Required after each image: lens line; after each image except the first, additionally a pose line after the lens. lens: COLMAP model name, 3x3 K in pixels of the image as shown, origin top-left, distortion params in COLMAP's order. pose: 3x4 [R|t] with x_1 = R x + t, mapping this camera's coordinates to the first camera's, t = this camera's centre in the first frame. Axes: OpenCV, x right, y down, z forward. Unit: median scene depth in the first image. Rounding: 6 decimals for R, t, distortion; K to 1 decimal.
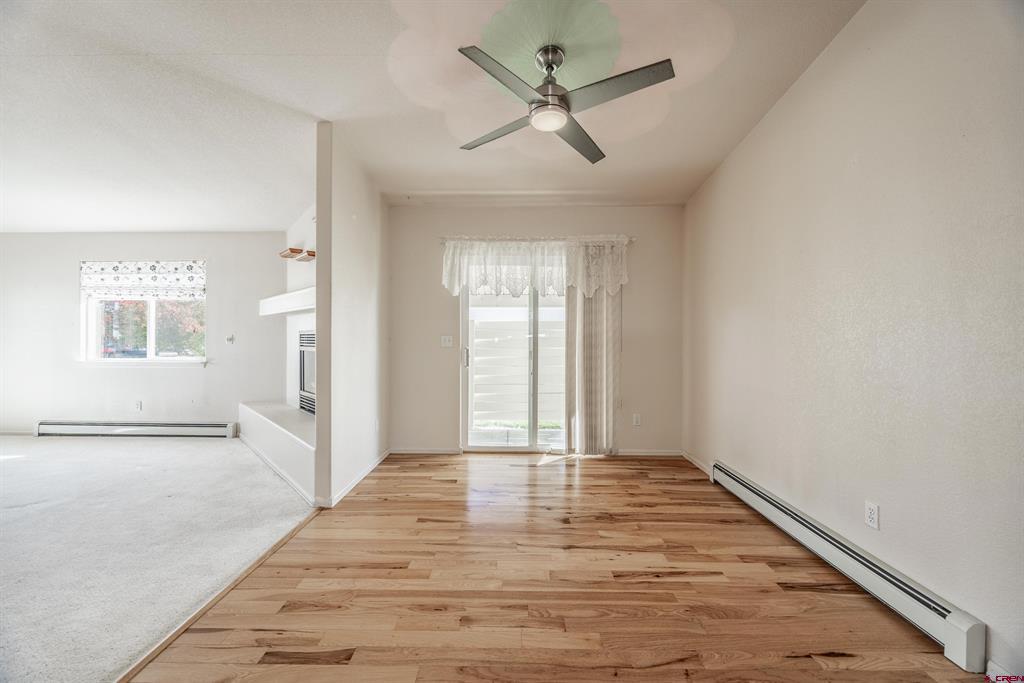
lens RADIAL K [[391.2, 0, 510.9], [0, 391.2, 337.8], [0, 0, 1]] dist [-0.002514, -0.000229]
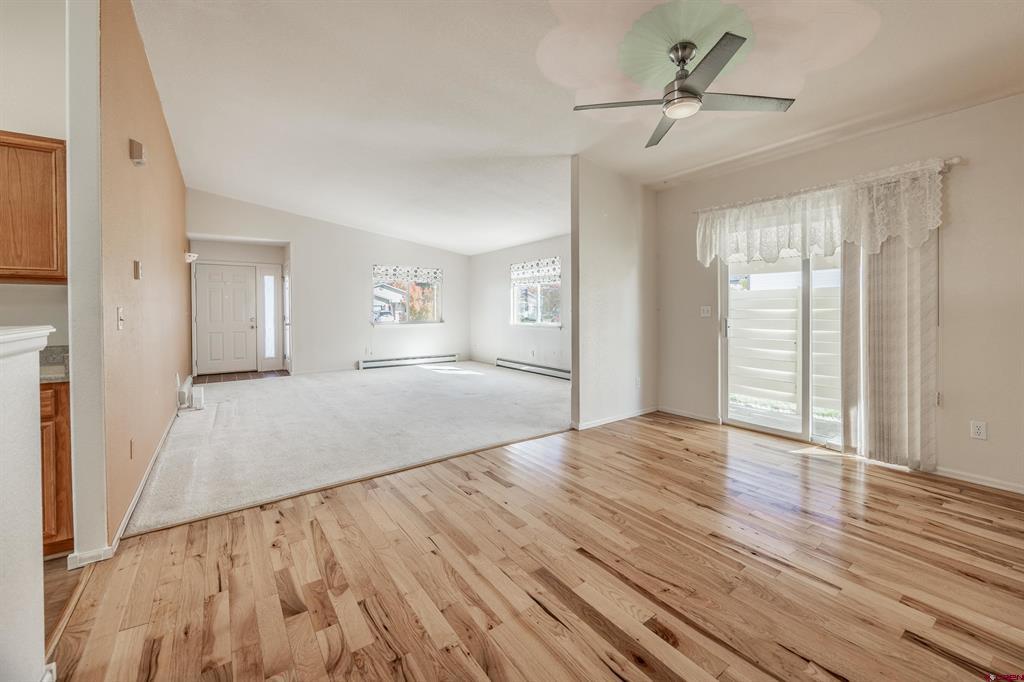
lens RADIAL K [[411.0, 0, 516.9], [0, 411.0, 313.4], [0, 0, 1]] dist [-0.000720, 0.000072]
pose [[0.592409, 0.001320, -0.805636, 0.427663], [0.008350, 0.999935, 0.007778, 0.001044], [0.805594, -0.011335, 0.592360, -0.035107]]
